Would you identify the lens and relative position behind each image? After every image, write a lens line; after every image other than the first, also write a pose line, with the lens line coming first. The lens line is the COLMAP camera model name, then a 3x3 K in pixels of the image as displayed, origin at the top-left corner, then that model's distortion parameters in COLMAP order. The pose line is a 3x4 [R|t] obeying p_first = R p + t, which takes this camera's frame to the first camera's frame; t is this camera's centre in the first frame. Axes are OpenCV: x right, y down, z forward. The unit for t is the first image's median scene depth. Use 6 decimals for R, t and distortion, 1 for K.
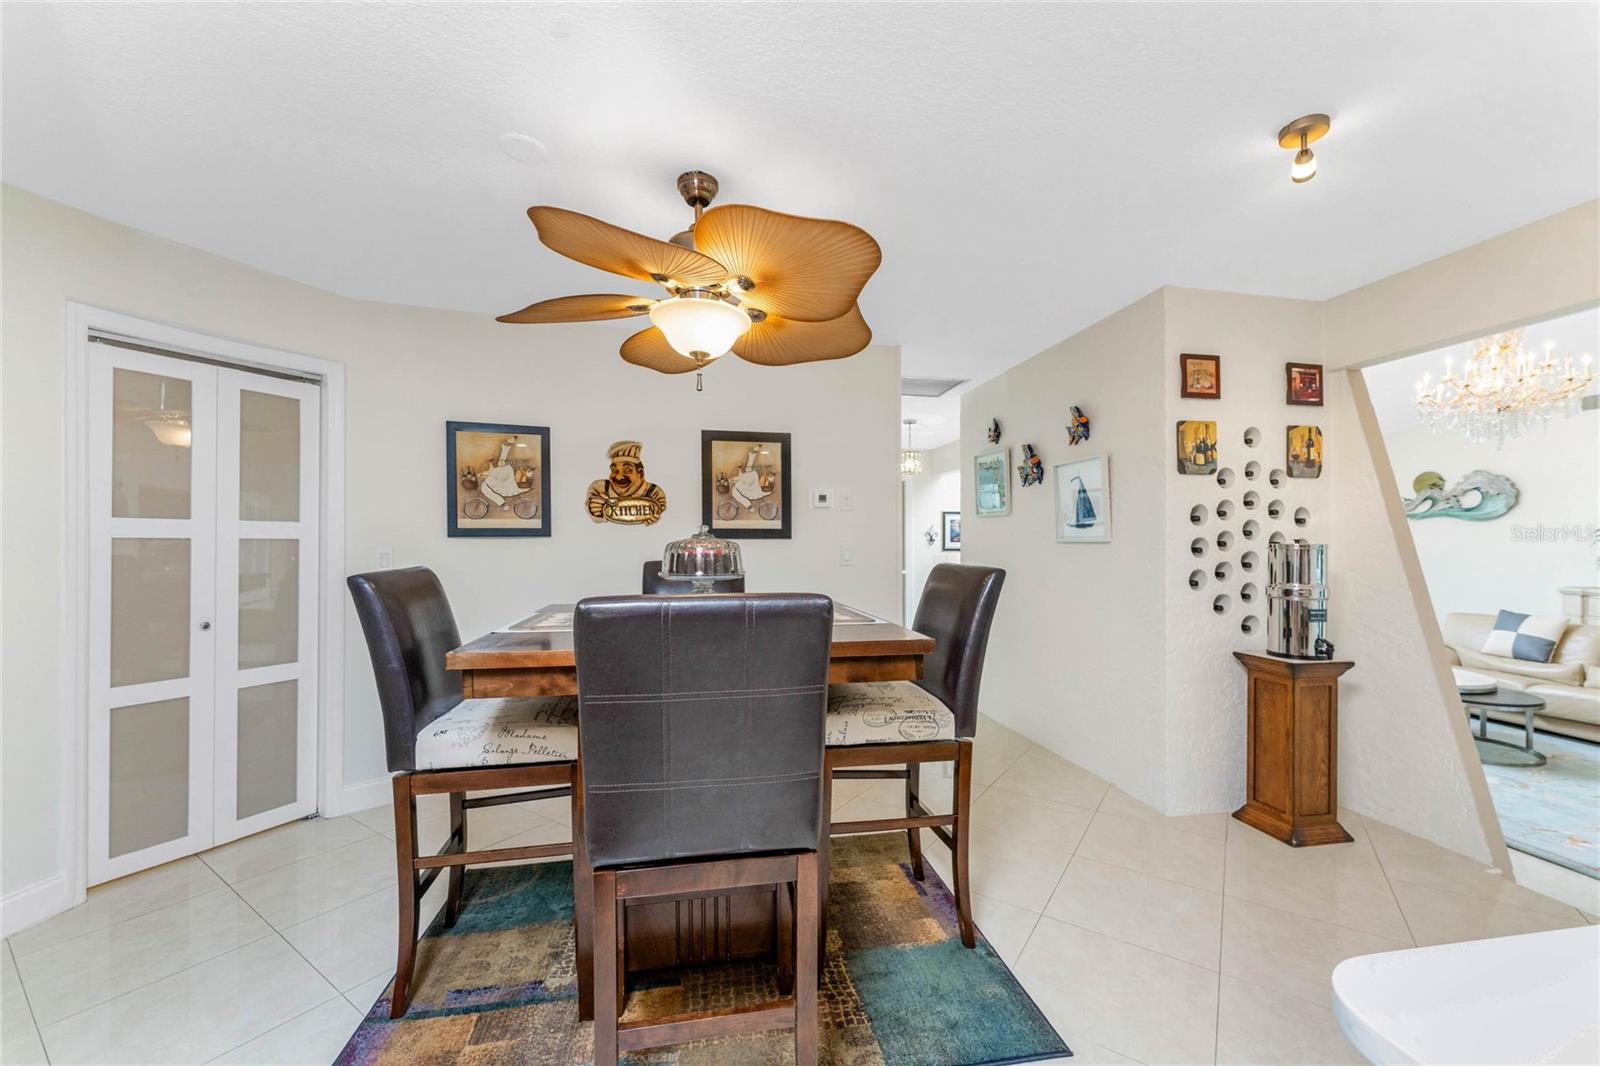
lens RADIAL K [[643.2, 0, 785.2], [0, 643.2, 544.6], [0, 0, 1]] dist [-0.001545, -0.000070]
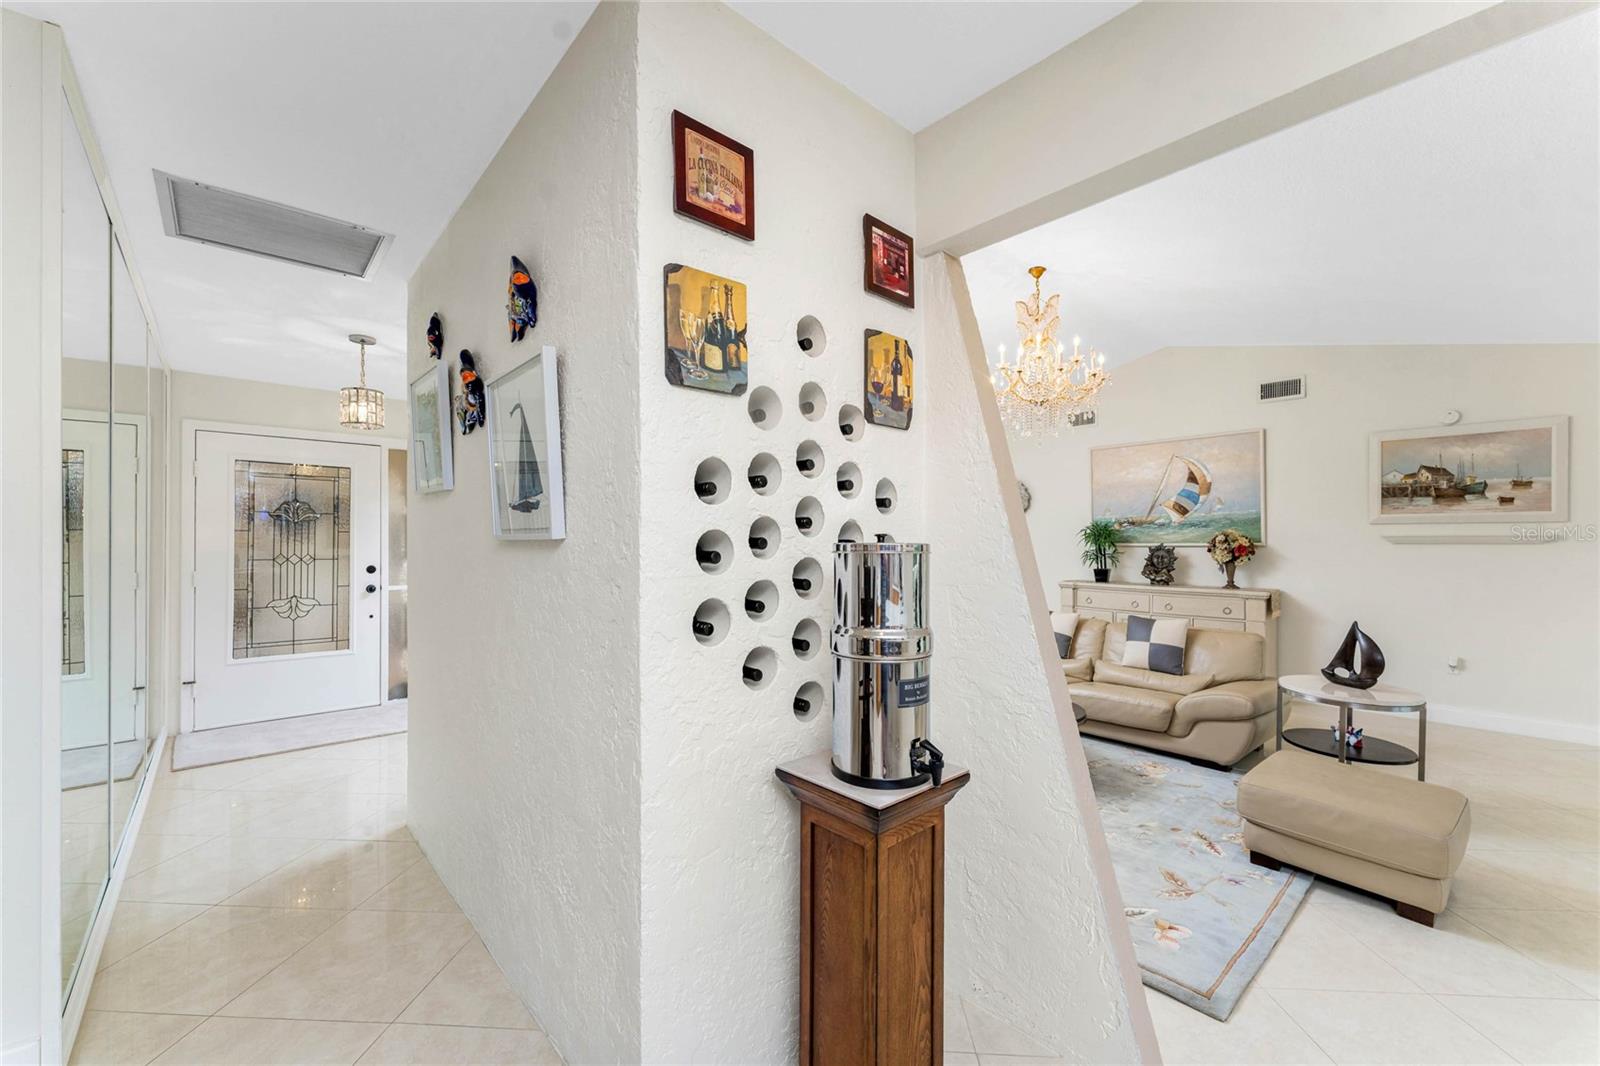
lens RADIAL K [[643.2, 0, 789.8], [0, 643.2, 536.9], [0, 0, 1]] dist [-0.001545, -0.000070]
pose [[0.854727, 0.004651, 0.519057, 0.449370], [-0.000465, 0.999966, -0.008195, -0.001784], [-0.519078, 0.006764, 0.854700, 0.574498]]
